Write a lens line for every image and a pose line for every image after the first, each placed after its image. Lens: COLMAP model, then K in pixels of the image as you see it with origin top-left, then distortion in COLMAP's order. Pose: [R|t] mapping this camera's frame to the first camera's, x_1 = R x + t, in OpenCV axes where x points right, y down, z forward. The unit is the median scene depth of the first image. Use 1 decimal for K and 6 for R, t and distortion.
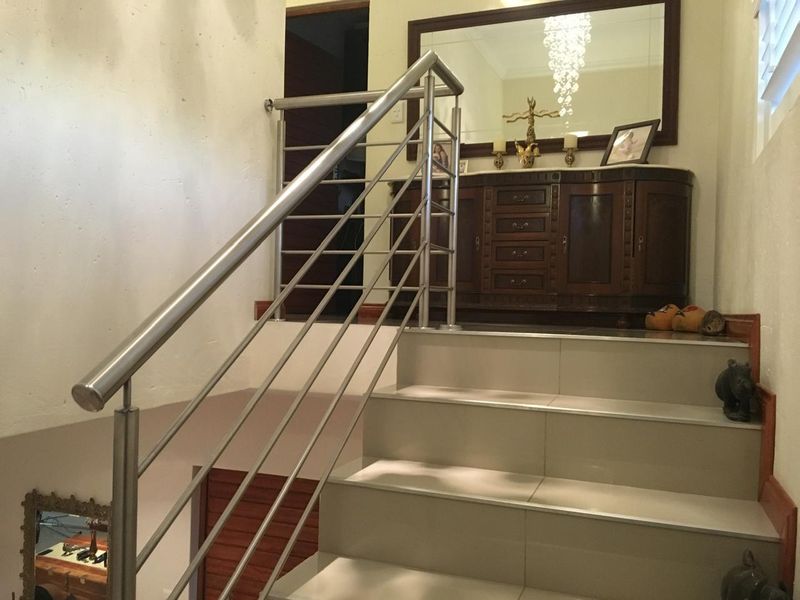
lens RADIAL K [[671.0, 0, 402.9], [0, 671.0, 300.0], [0, 0, 1]] dist [0.086933, -0.143051]
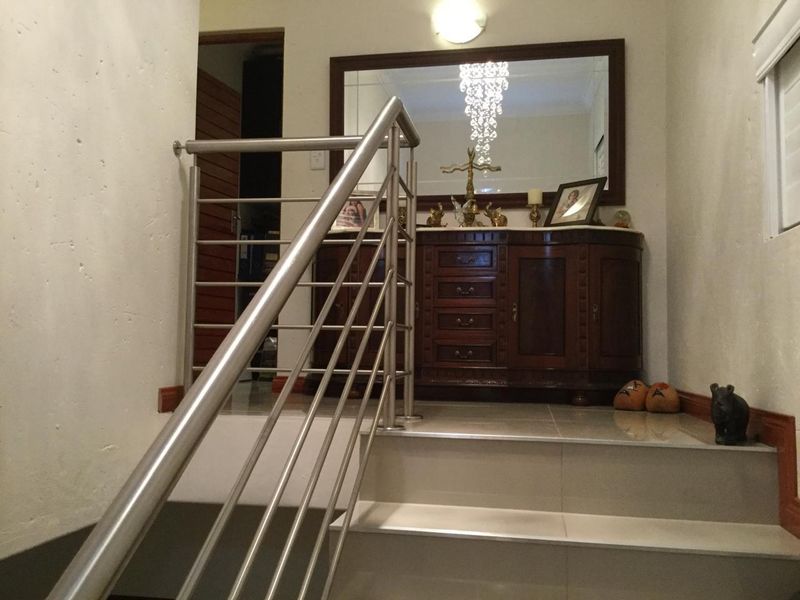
lens RADIAL K [[710.5, 0, 397.6], [0, 710.5, 301.5], [0, 0, 1]] dist [0.093281, -0.186434]
pose [[0.984371, 0.001314, 0.176103, -0.077879], [0.008795, 0.998358, -0.056608, -0.043200], [-0.175889, 0.057272, 0.982743, 0.092853]]
